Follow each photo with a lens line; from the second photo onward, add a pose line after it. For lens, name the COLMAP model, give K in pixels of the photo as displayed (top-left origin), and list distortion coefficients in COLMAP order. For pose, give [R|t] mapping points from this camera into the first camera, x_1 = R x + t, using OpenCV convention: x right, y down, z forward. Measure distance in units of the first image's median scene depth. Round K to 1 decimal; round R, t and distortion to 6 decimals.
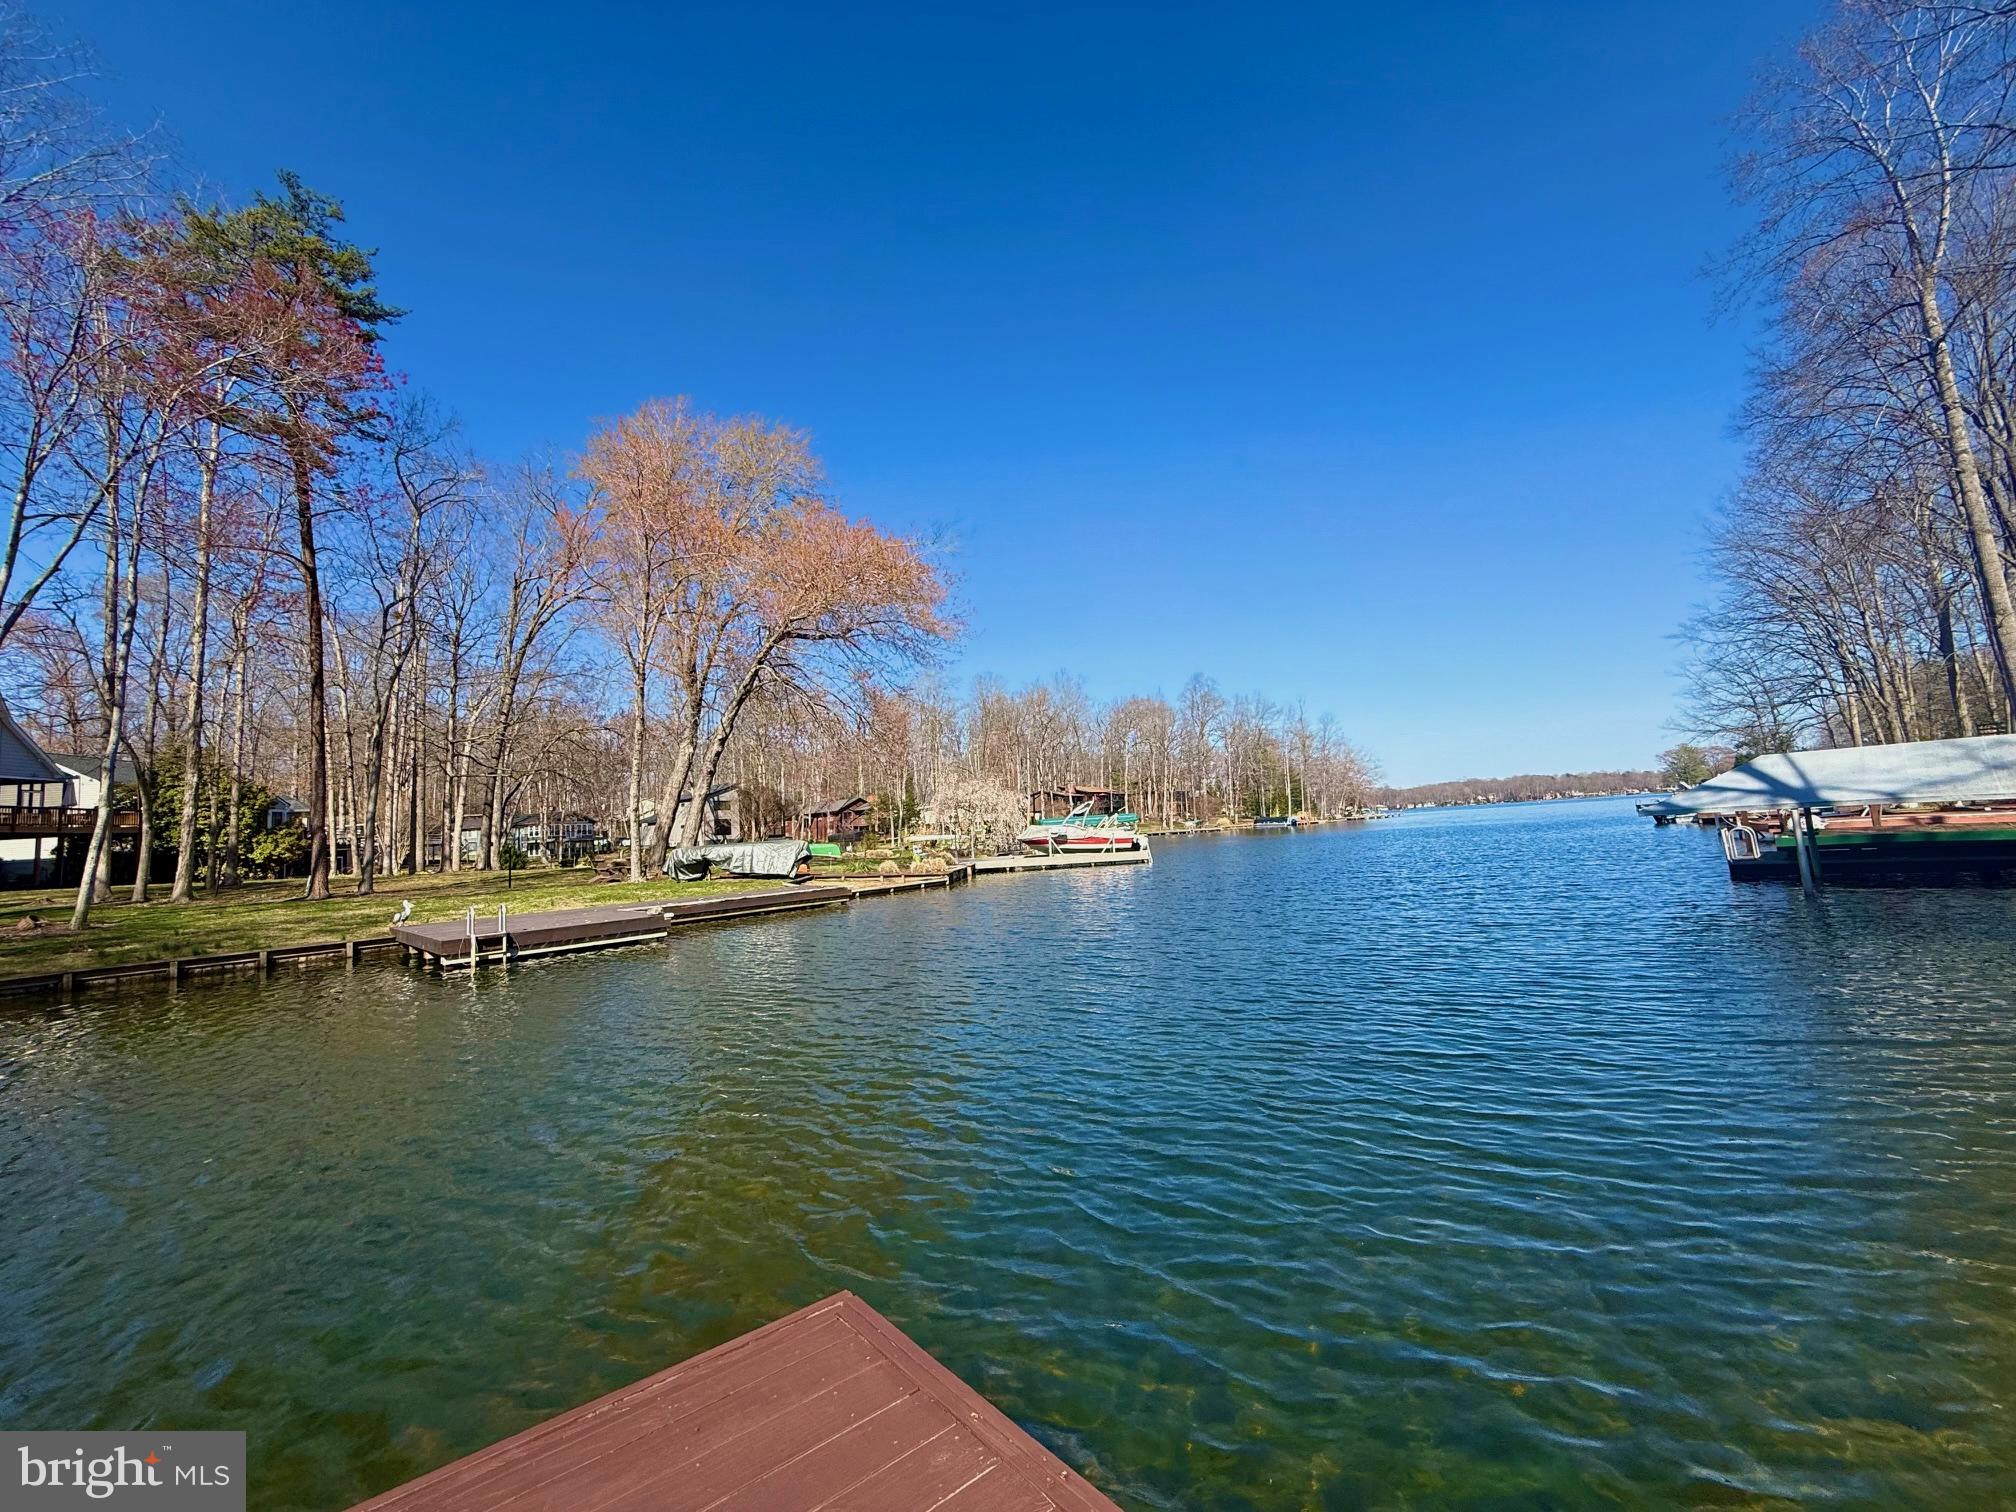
lens RADIAL K [[797.6, 0, 1003.3], [0, 797.6, 759.8], [0, 0, 1]] dist [-0.000492, -0.000415]
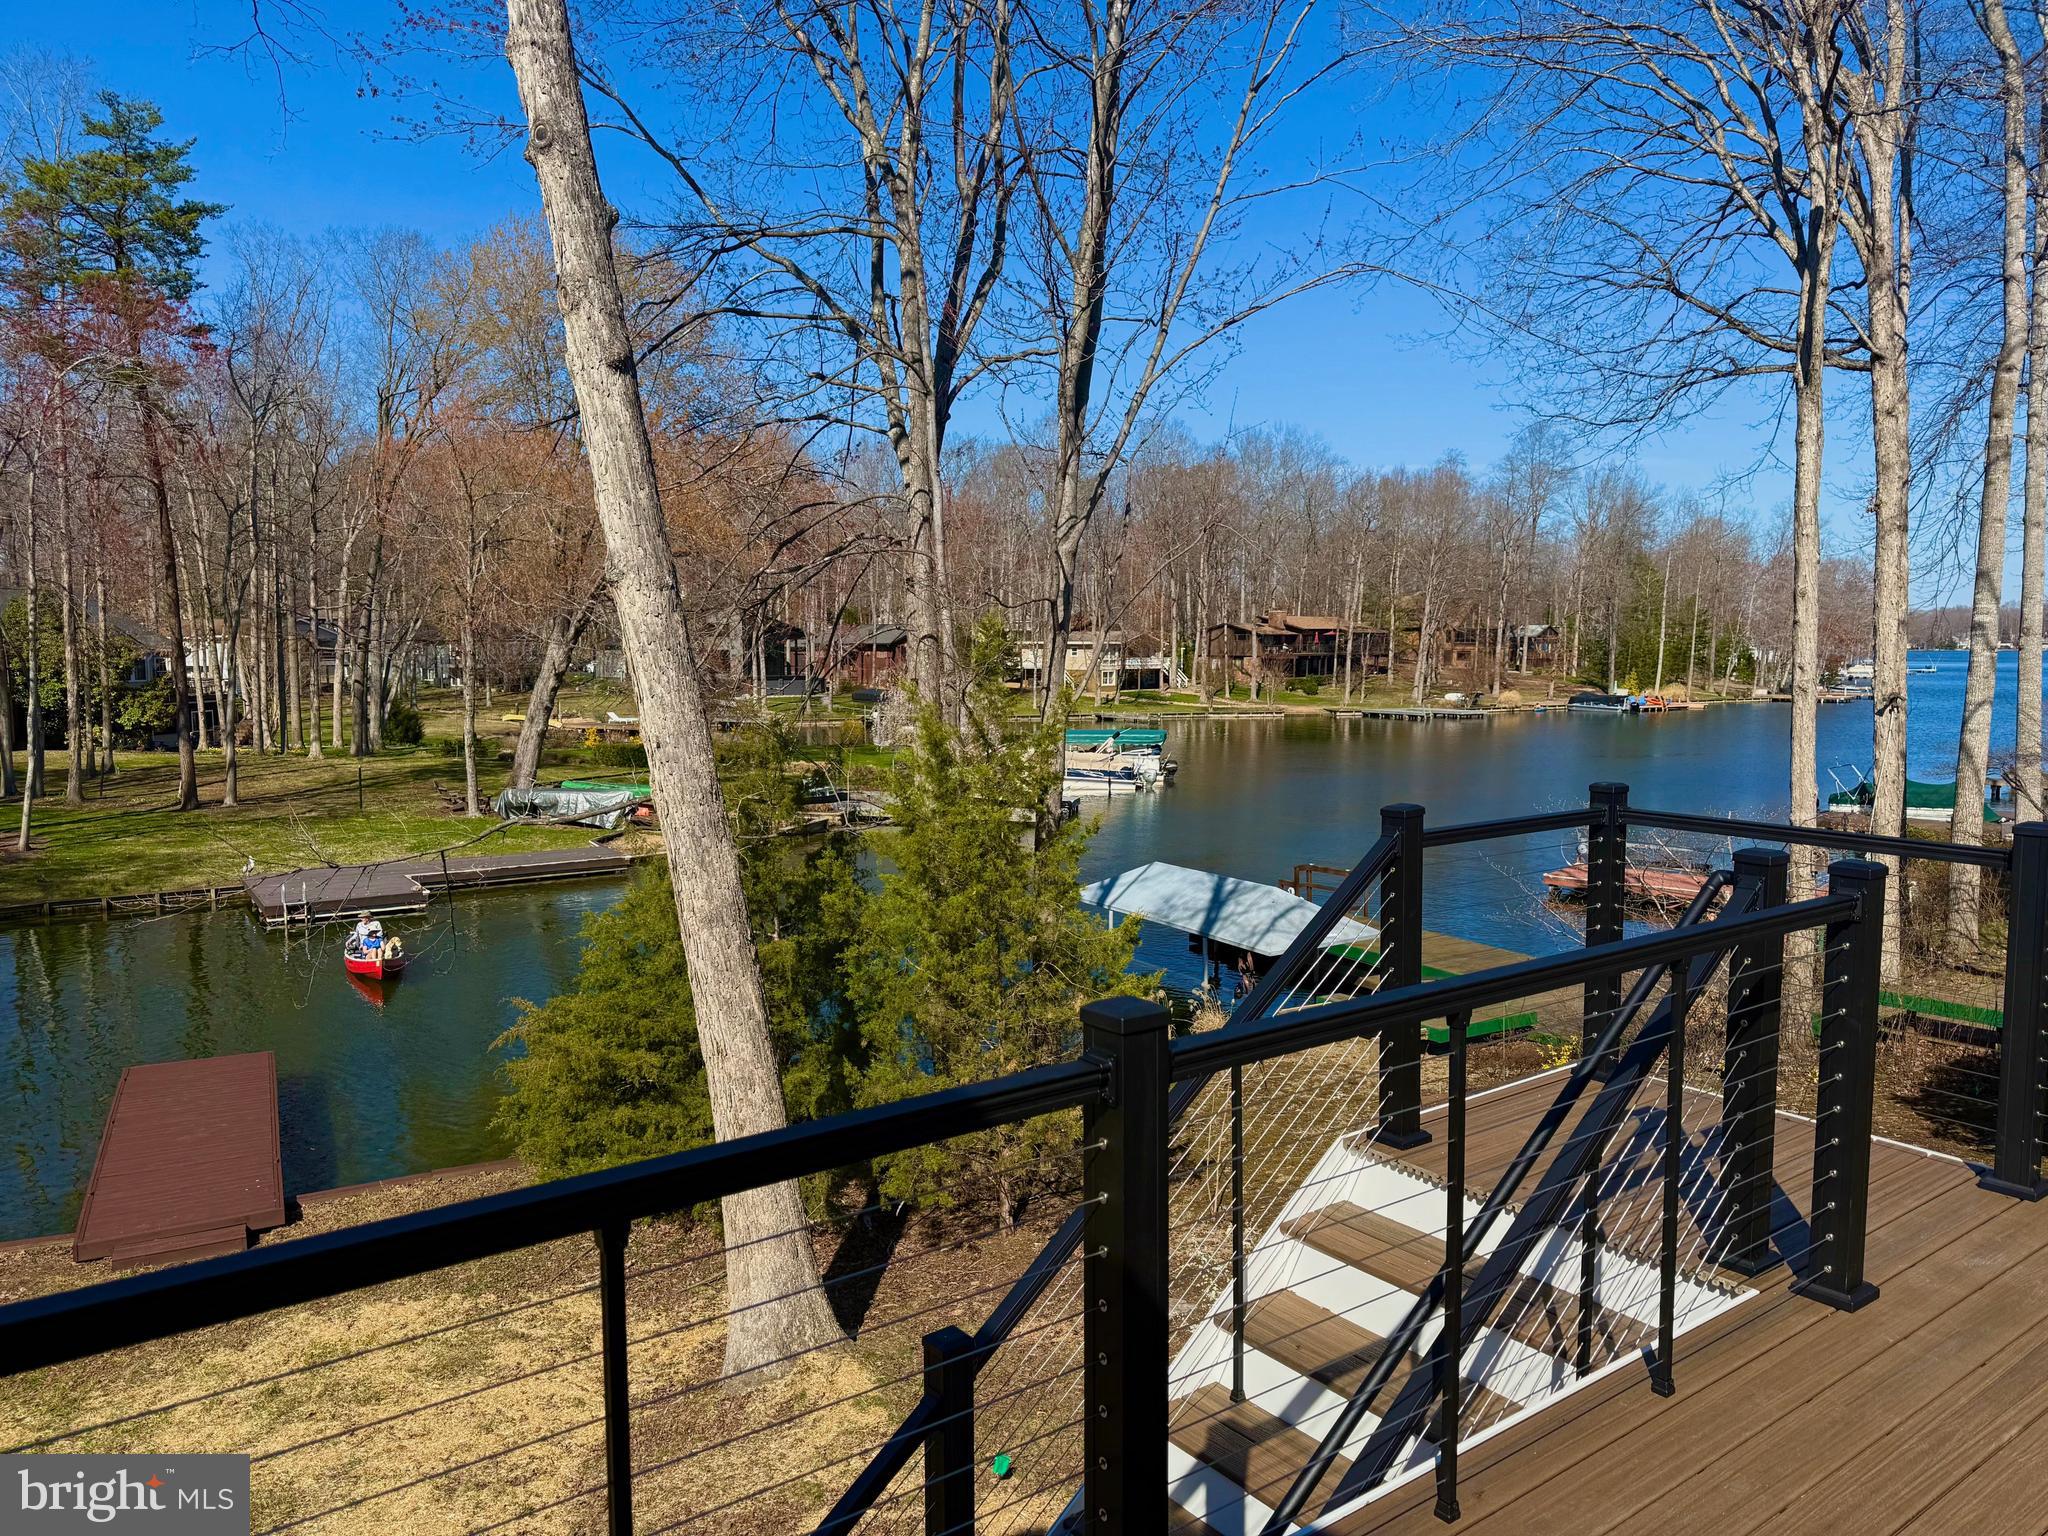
lens RADIAL K [[1404.3, 0, 1040.4], [0, 1404.3, 794.8], [0, 0, 1]] dist [-0.002698, -0.009495]
pose [[0.984898, 0.077337, -0.154900, 0.489712], [-0.045169, 0.978482, 0.201330, -0.250756], [0.167137, -0.191293, 0.967198, -0.550280]]
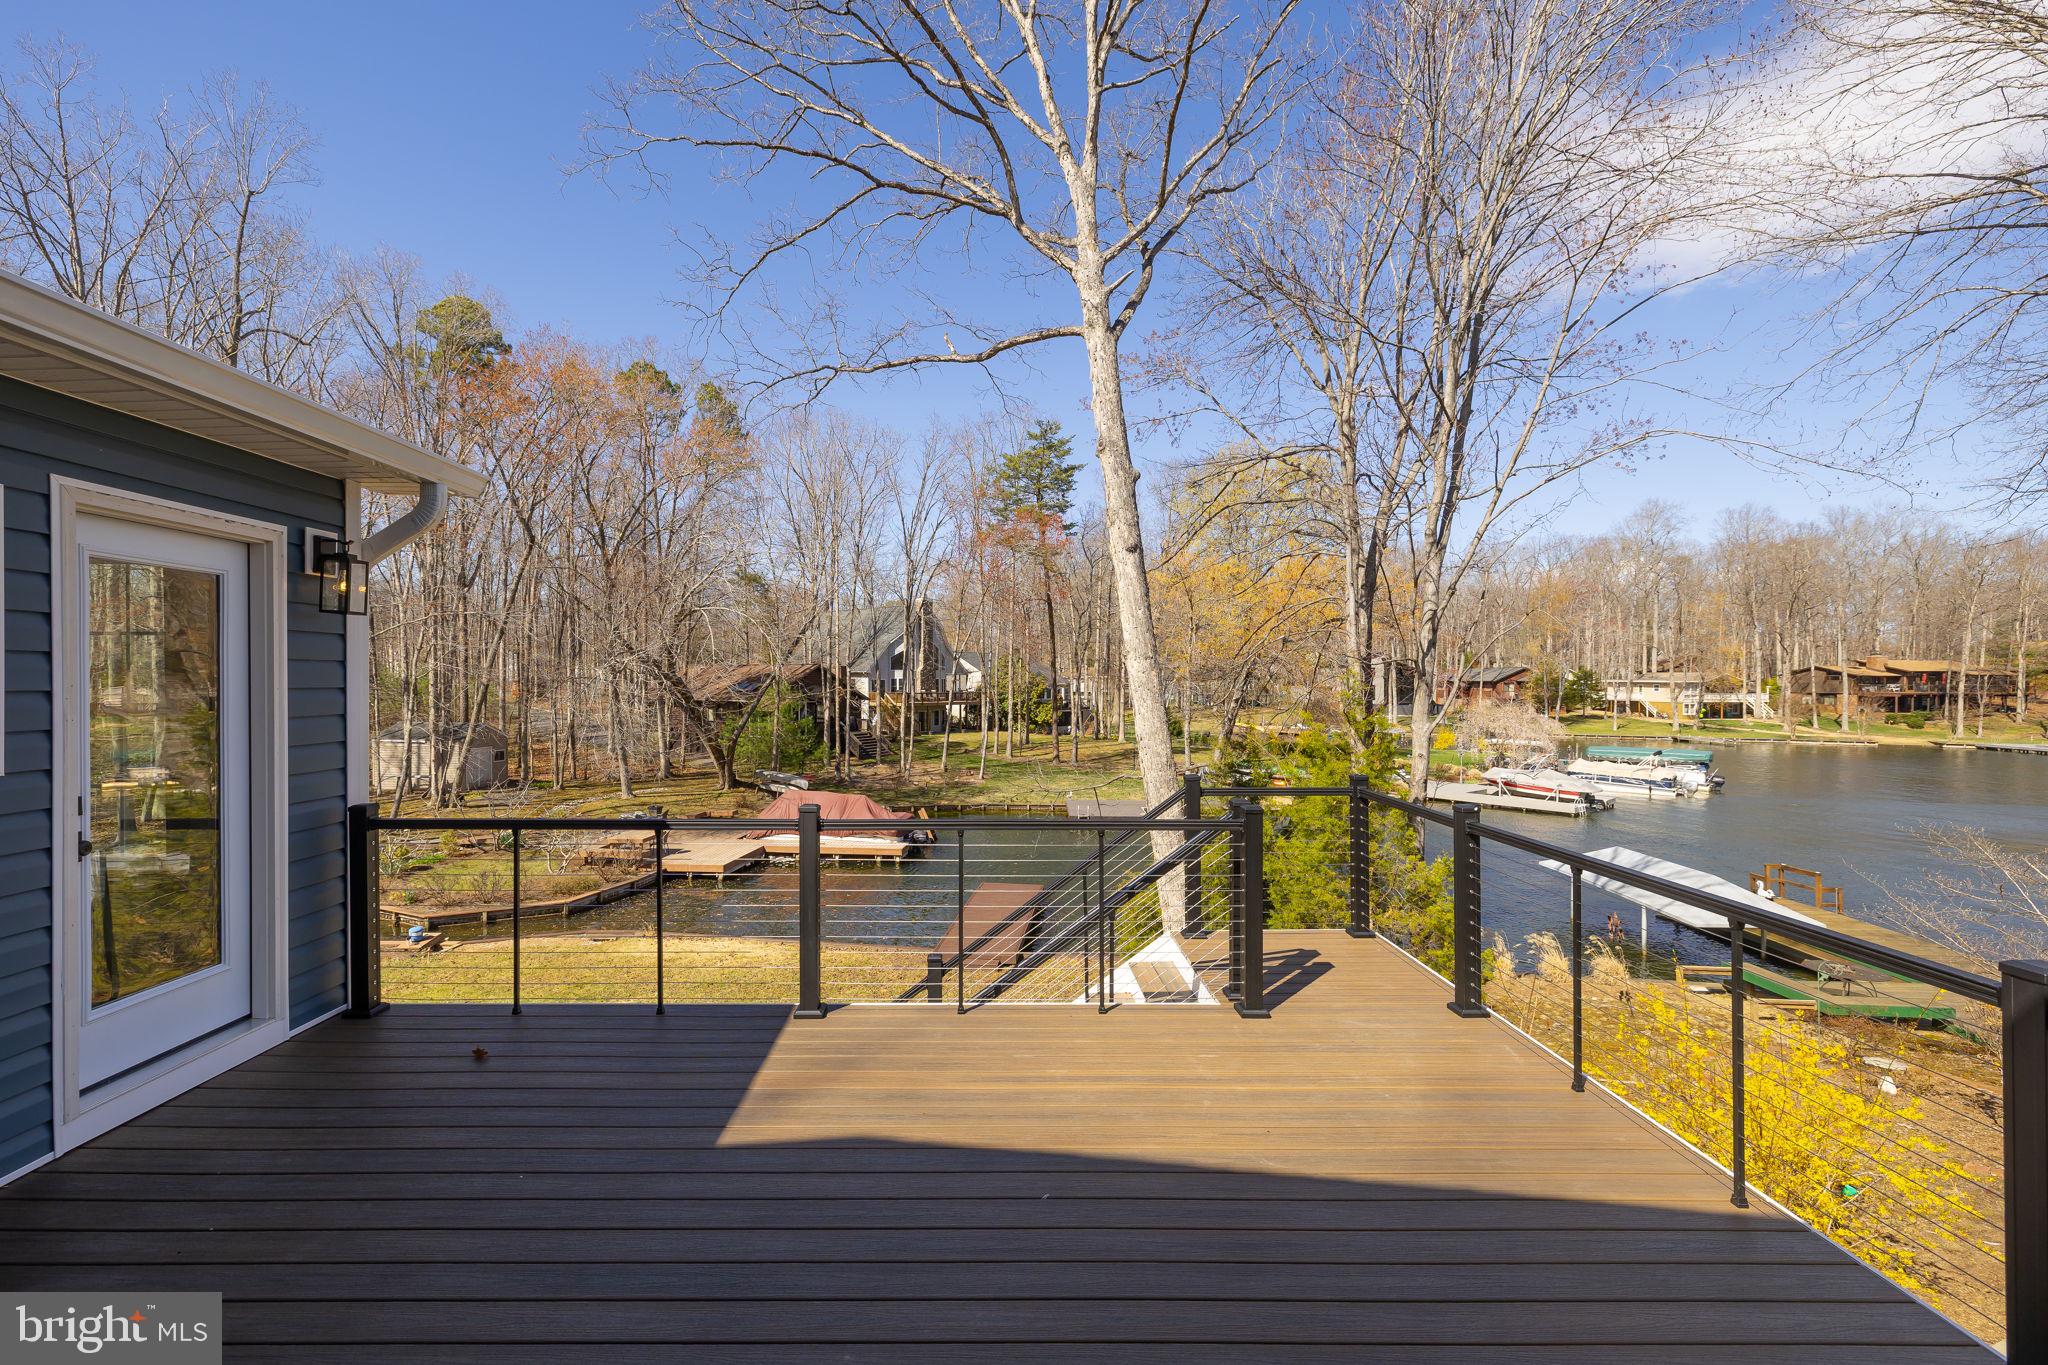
lens RADIAL K [[856.6, 0, 1014.4], [0, 856.6, 682.8], [0, 0, 1]] dist [0.012703, -0.000254]
pose [[0.699534, 0.065903, -0.711554, 0.589155], [0.015762, 0.994073, 0.107566, -0.260382], [0.714426, -0.086461, 0.694349, -0.555298]]
